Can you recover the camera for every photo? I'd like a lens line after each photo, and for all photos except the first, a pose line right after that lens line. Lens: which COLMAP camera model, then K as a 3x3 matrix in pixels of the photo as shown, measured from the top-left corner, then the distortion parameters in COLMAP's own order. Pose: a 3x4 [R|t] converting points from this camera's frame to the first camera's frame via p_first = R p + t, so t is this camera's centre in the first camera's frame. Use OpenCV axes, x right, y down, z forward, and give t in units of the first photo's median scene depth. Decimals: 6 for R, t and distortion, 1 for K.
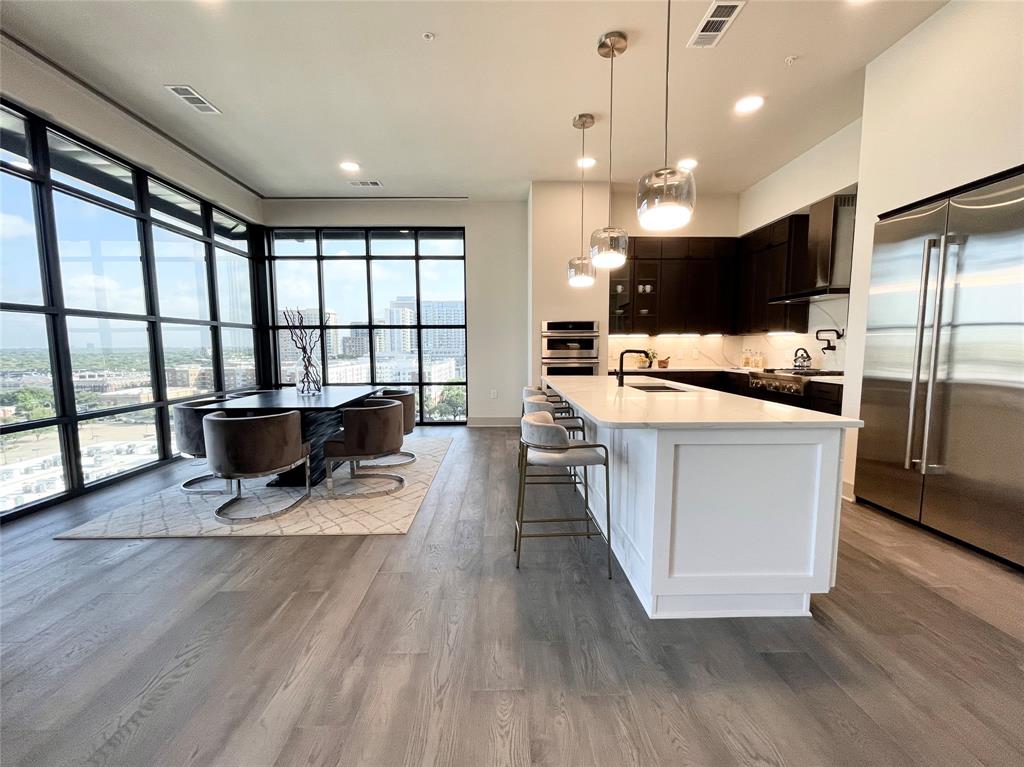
lens RADIAL K [[416.4, 0, 508.6], [0, 416.4, 386.9], [0, 0, 1]] dist [-0.002202, 0.000389]
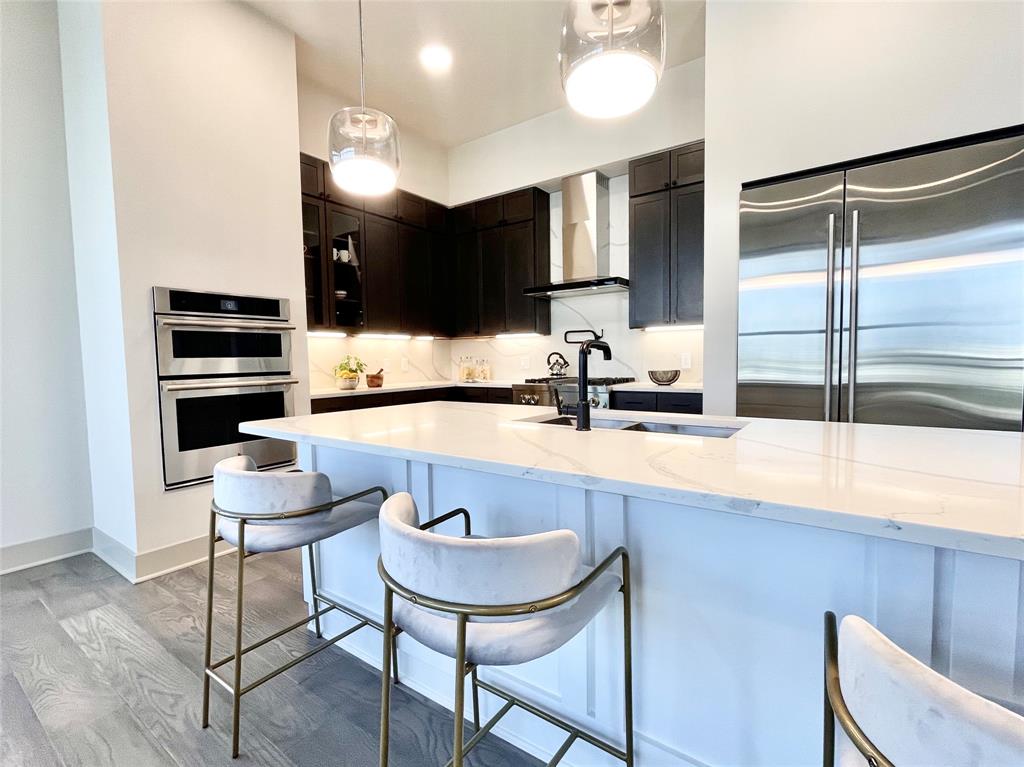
lens RADIAL K [[465.9, 0, 504.3], [0, 465.9, 385.3], [0, 0, 1]] dist [-0.007049, 0.000996]
pose [[0.590378, -0.052121, 0.805442, -0.096751], [0.089743, 0.995964, -0.001331, -0.036934], [-0.802122, 0.073068, 0.592673, 0.541396]]
